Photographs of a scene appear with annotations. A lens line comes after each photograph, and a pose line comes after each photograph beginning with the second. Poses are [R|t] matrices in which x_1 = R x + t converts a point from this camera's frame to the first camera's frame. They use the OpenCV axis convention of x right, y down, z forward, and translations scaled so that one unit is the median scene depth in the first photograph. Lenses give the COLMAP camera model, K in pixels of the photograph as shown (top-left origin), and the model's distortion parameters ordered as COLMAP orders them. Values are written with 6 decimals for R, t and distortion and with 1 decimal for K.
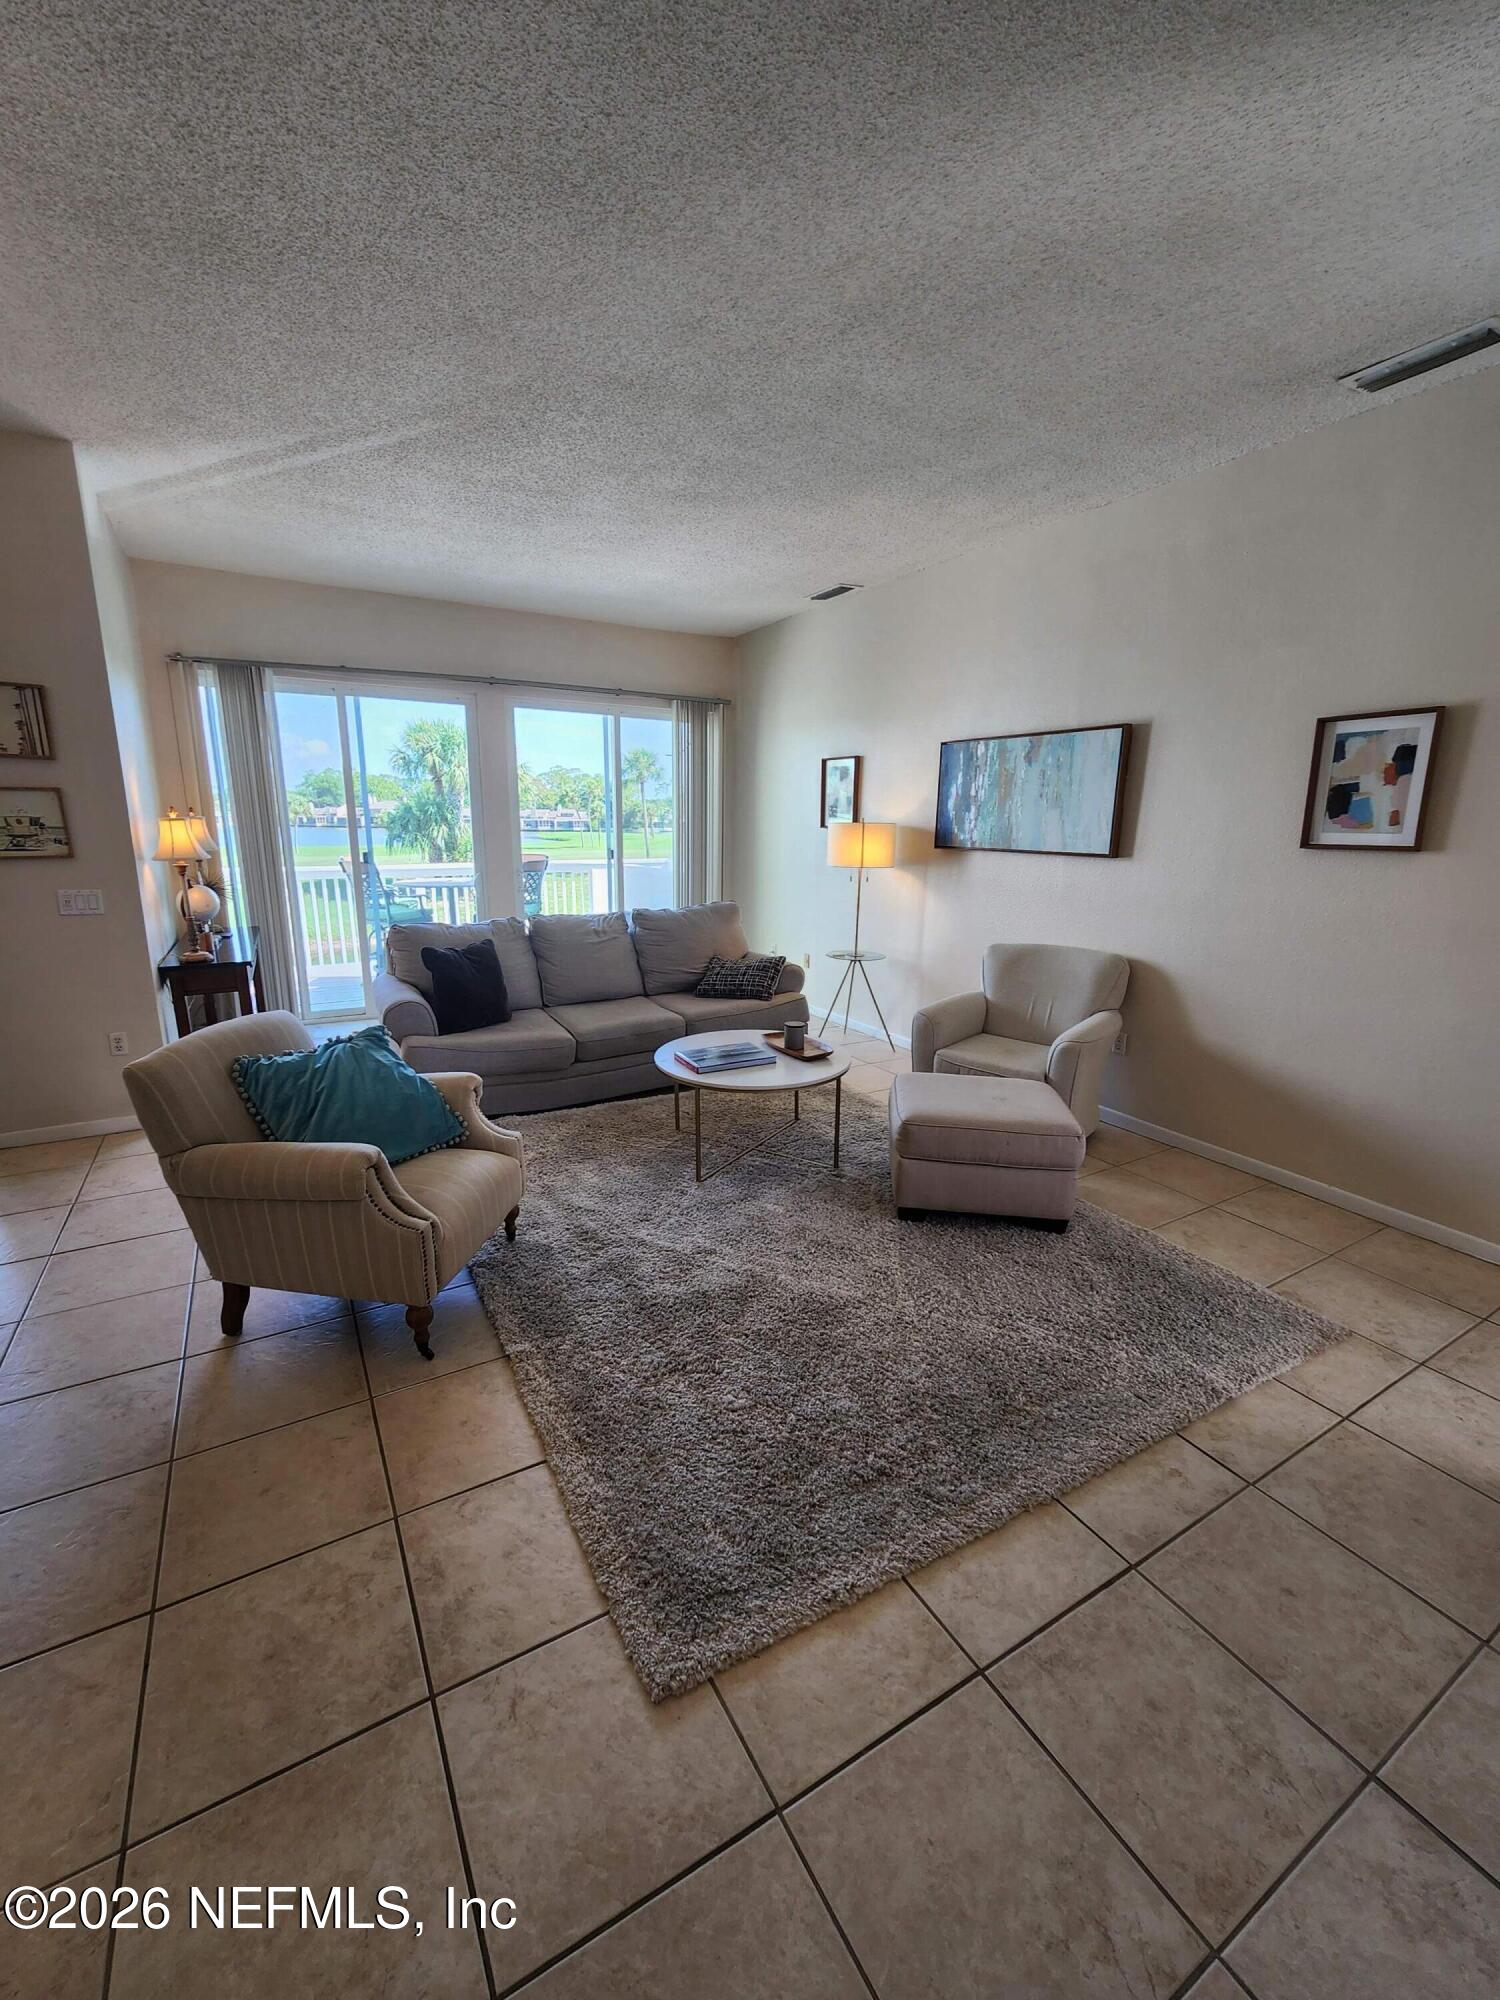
lens RADIAL K [[808.4, 0, 719.2], [0, 808.4, 1015.9], [0, 0, 1]] dist [0.000447, 0.001055]
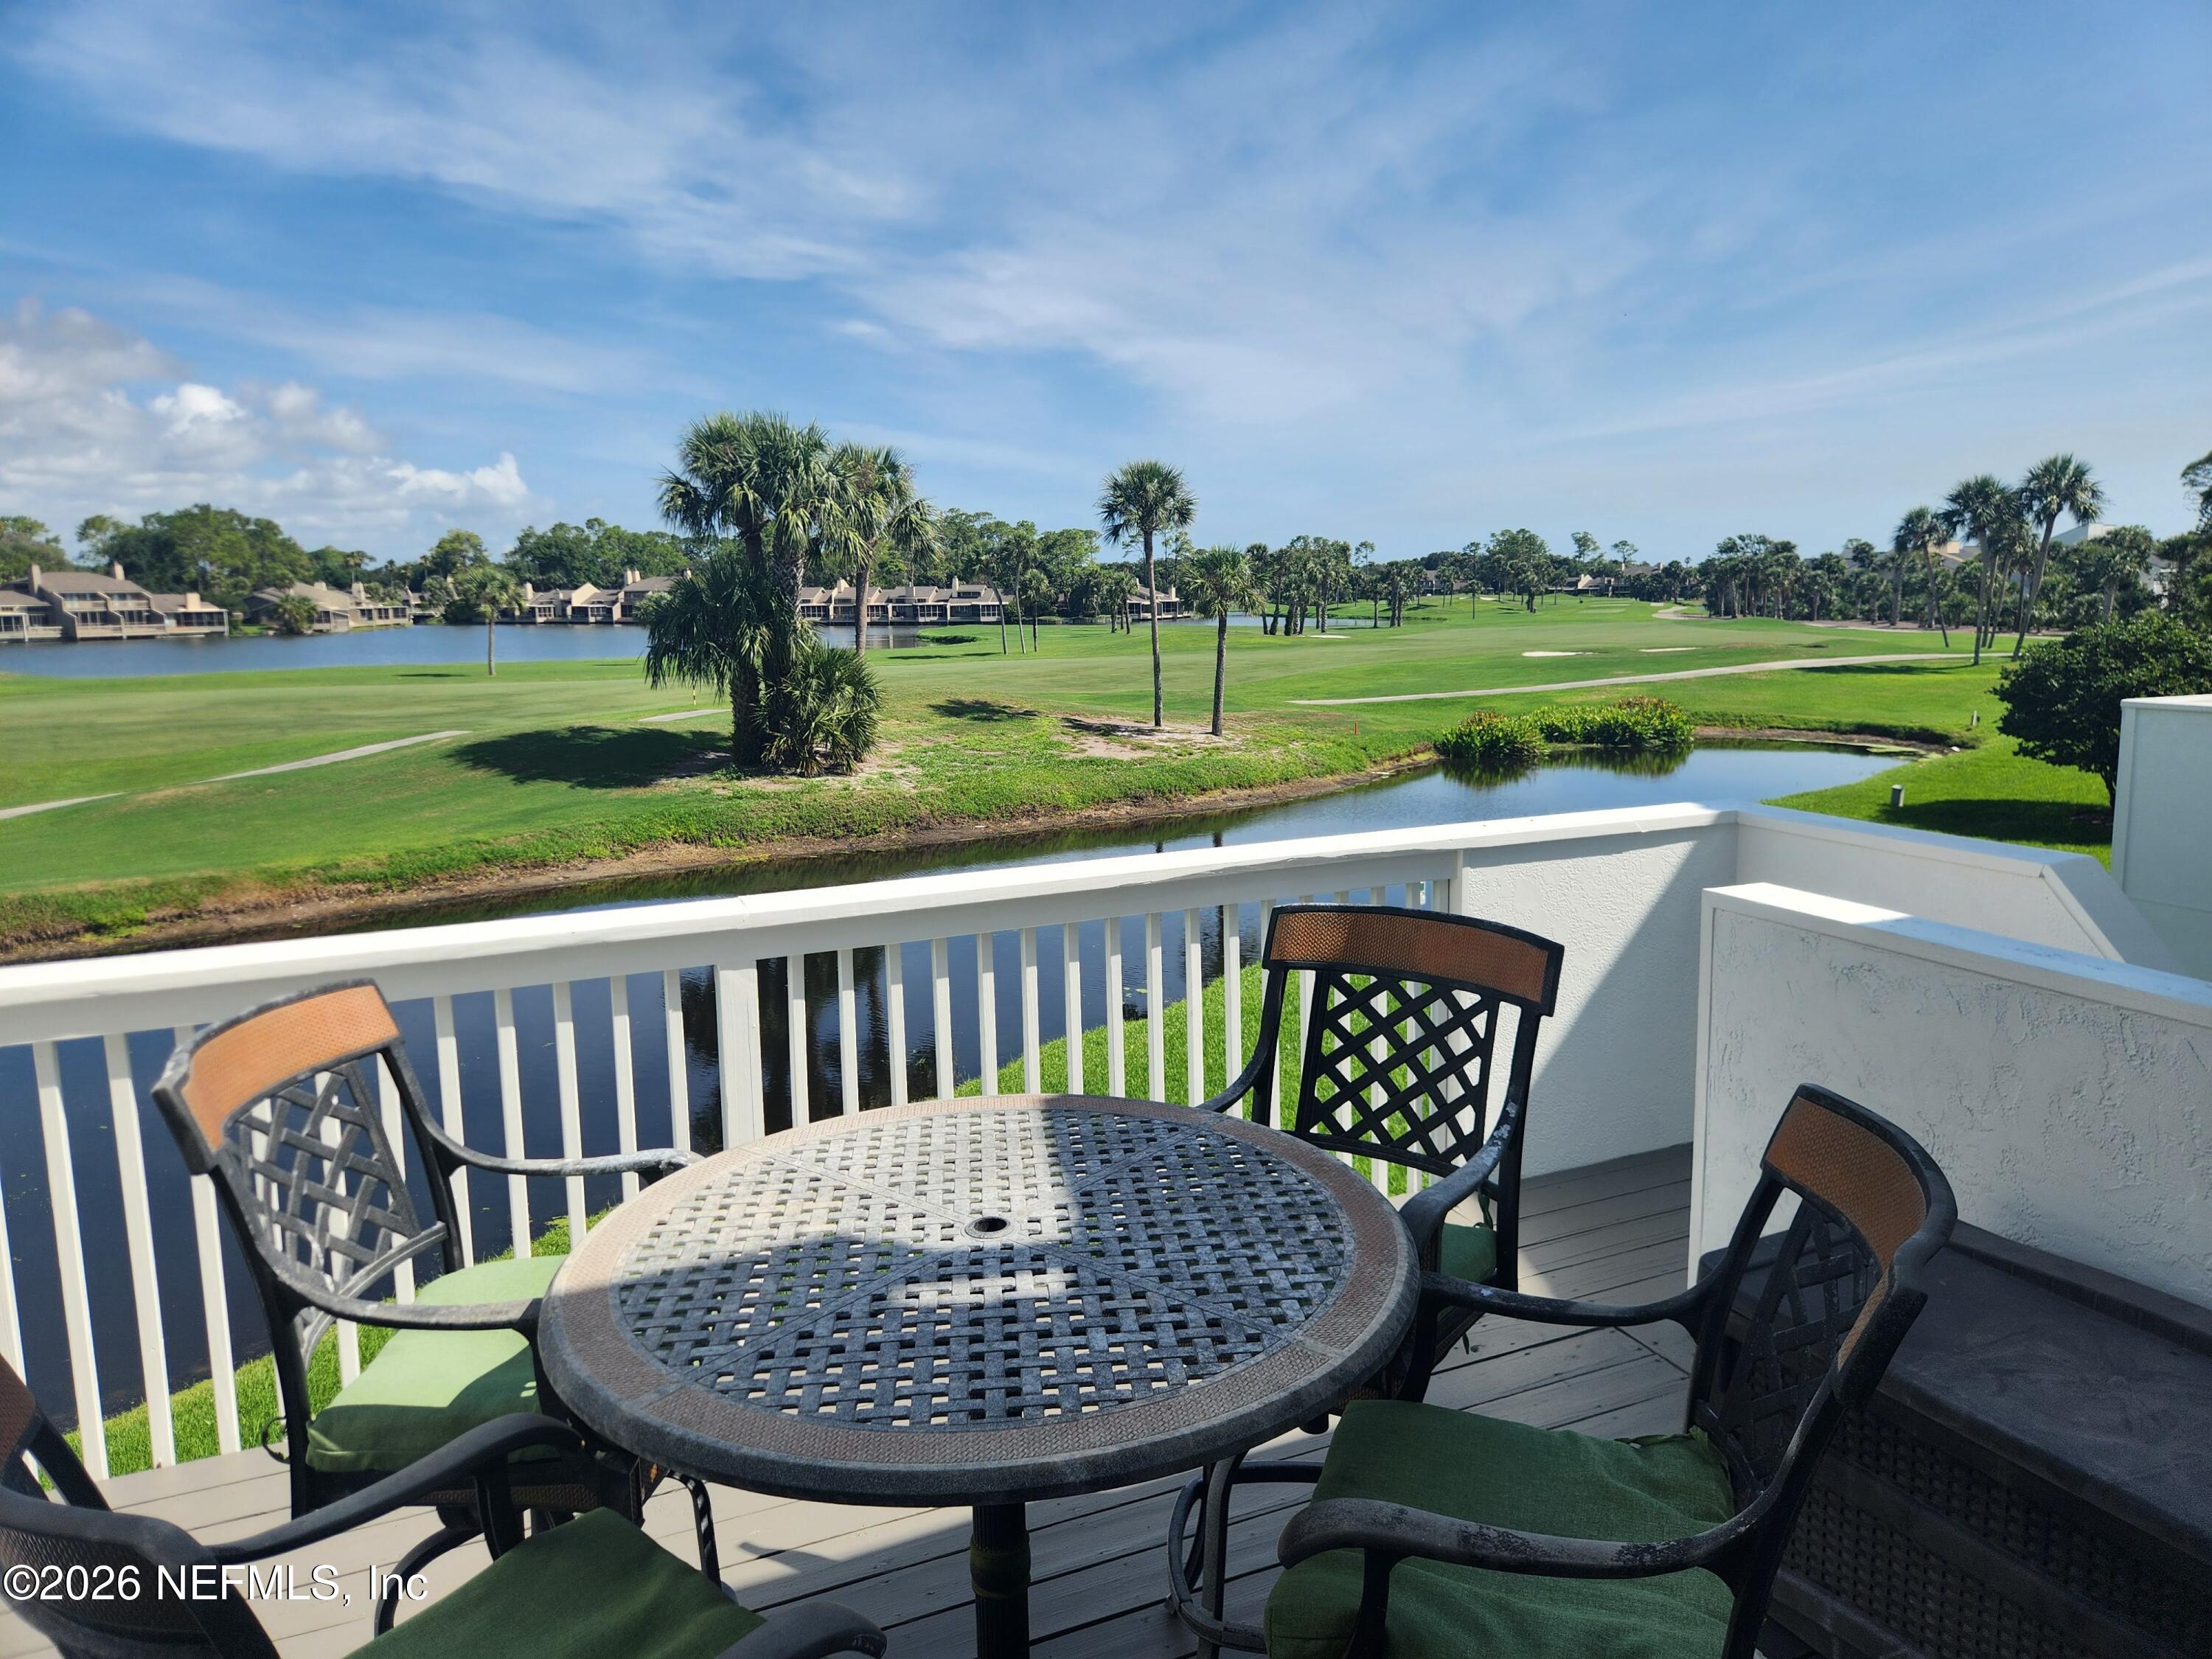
lens RADIAL K [[1469.1, 0, 1079.1], [0, 1469.1, 814.9], [0, 0, 1]] dist [0.068414, -0.051324]
pose [[0.994323, -0.008085, -0.106097, -0.746820], [-0.001664, 0.995806, -0.091478, -0.542032], [0.106392, 0.091136, 0.990139, 1.946571]]
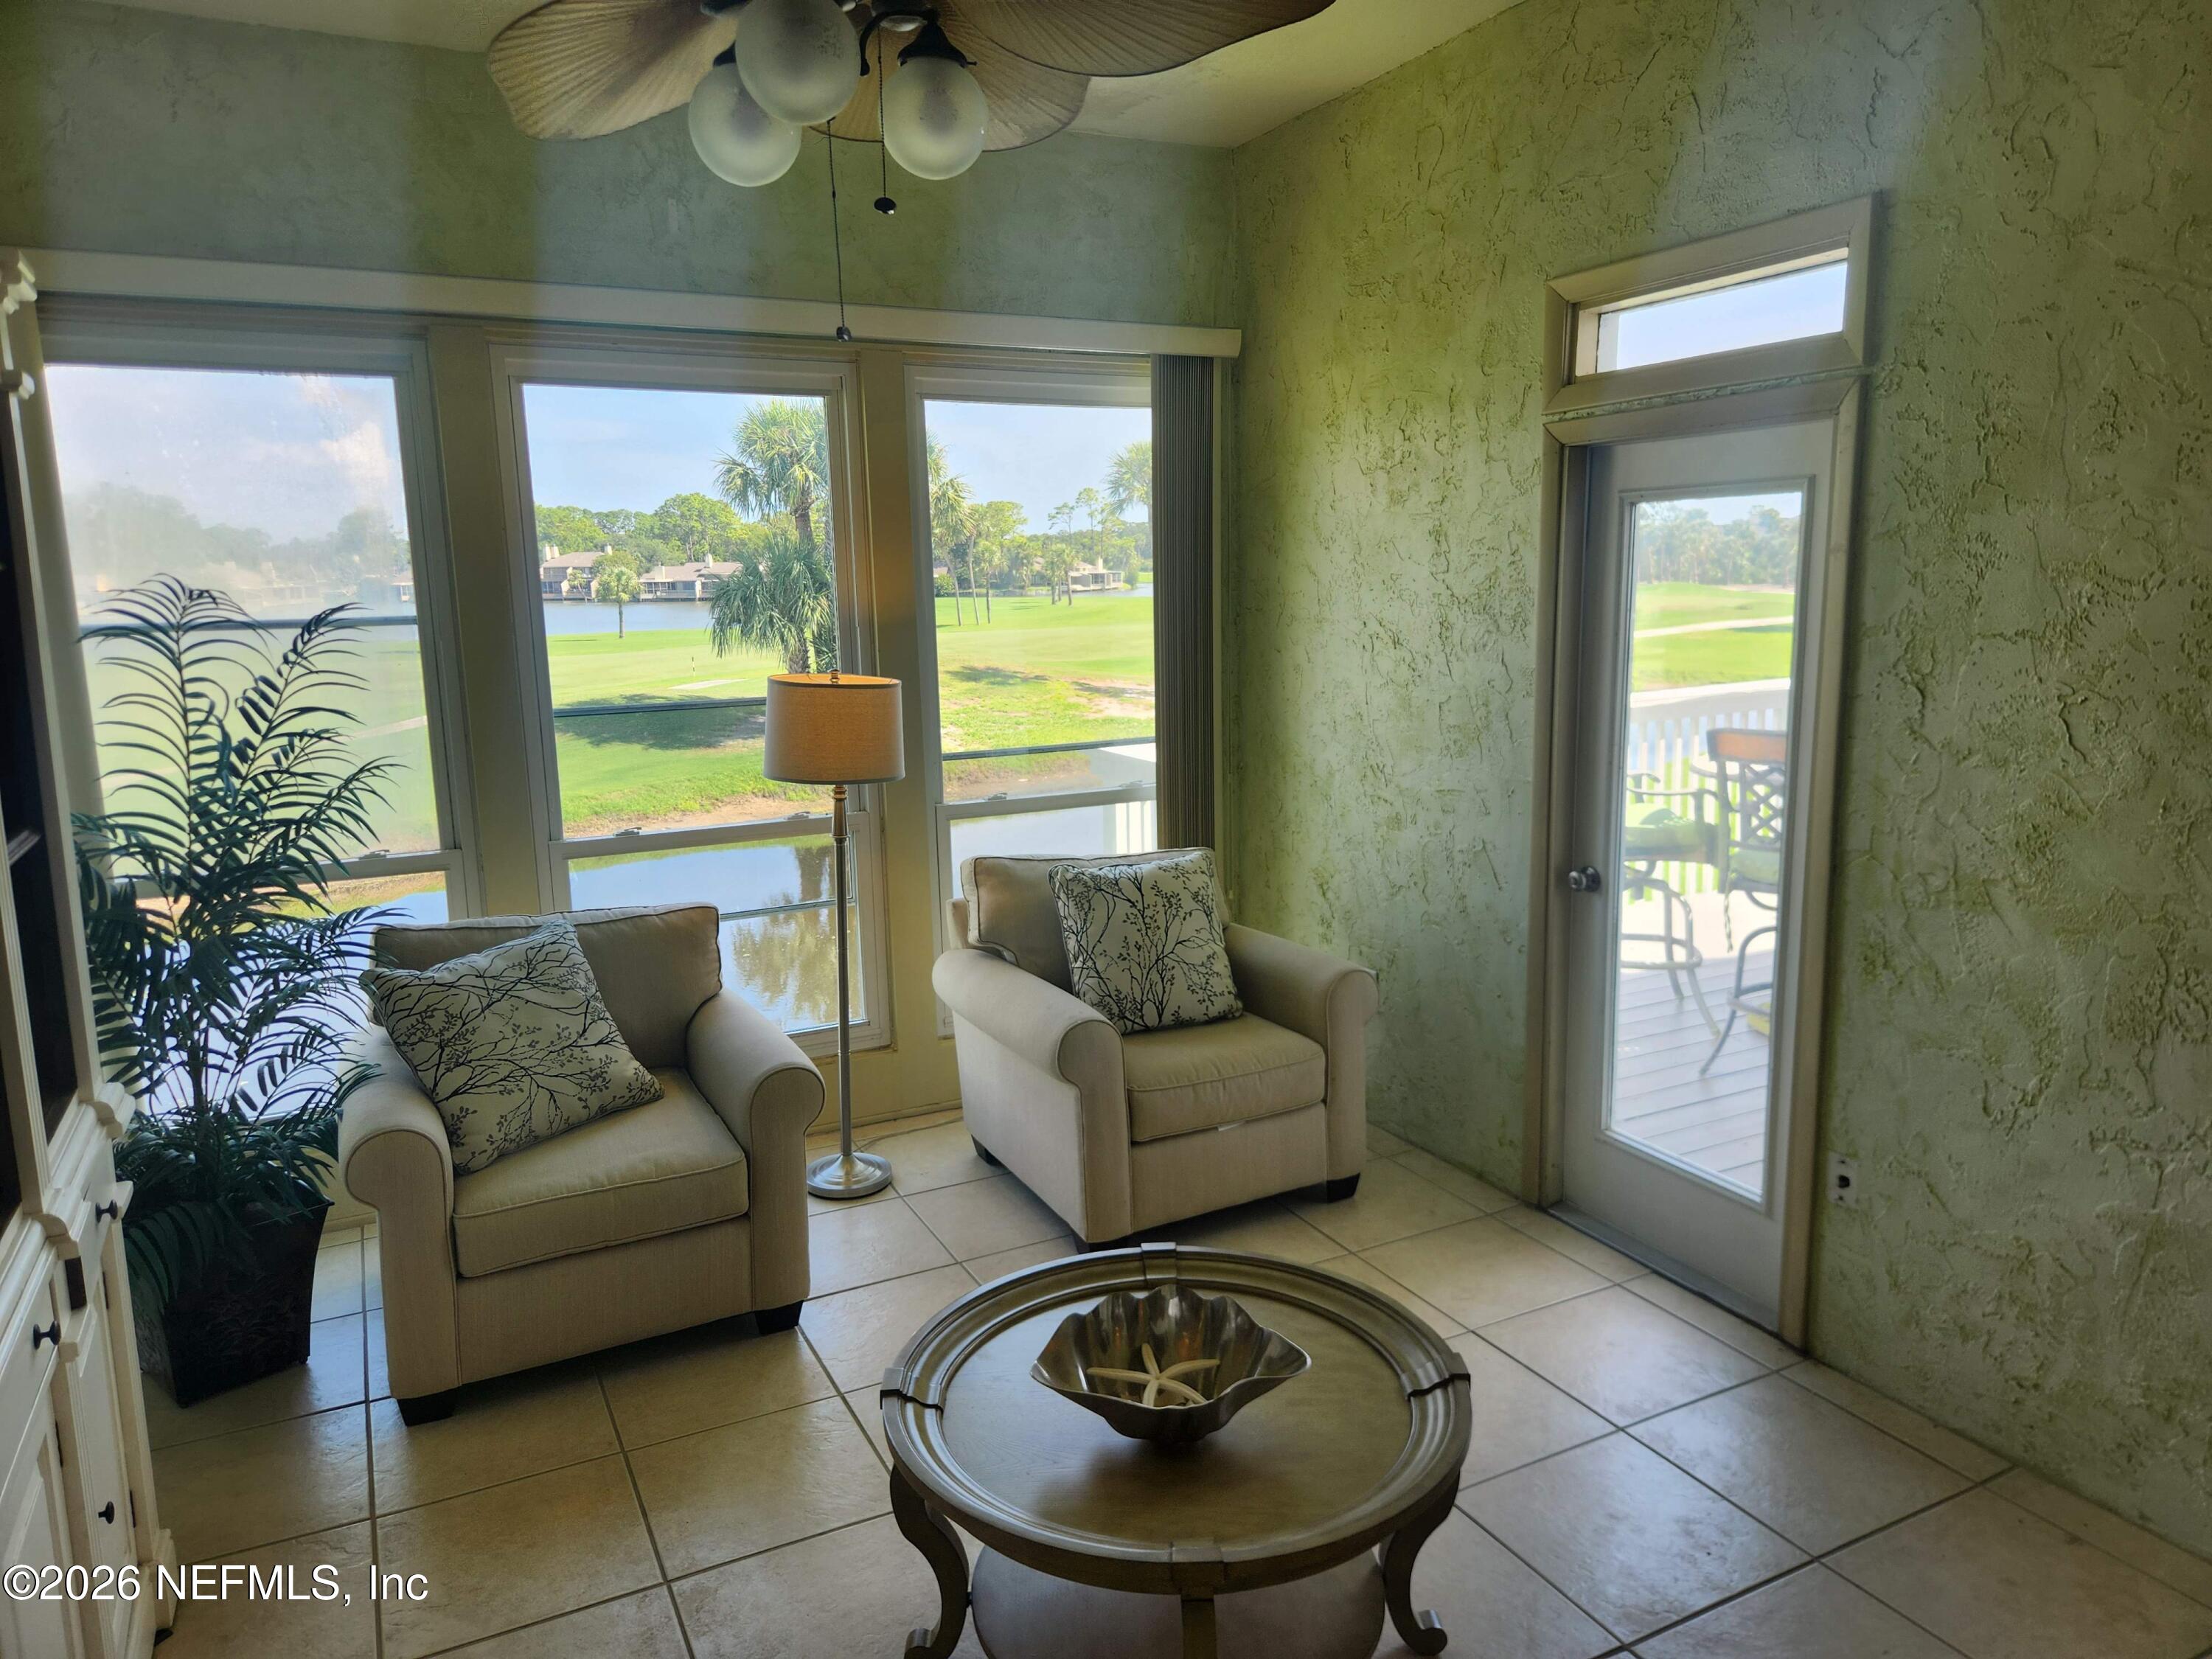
lens RADIAL K [[1469.1, 0, 1061.1], [0, 1469.1, 829.3], [0, 0, 1]] dist [0.068414, -0.051324]
pose [[0.997722, -0.022526, -0.063581, -1.678948], [0.018495, 0.997824, -0.063280, -0.265649], [0.064868, 0.061960, 0.995968, 0.742989]]
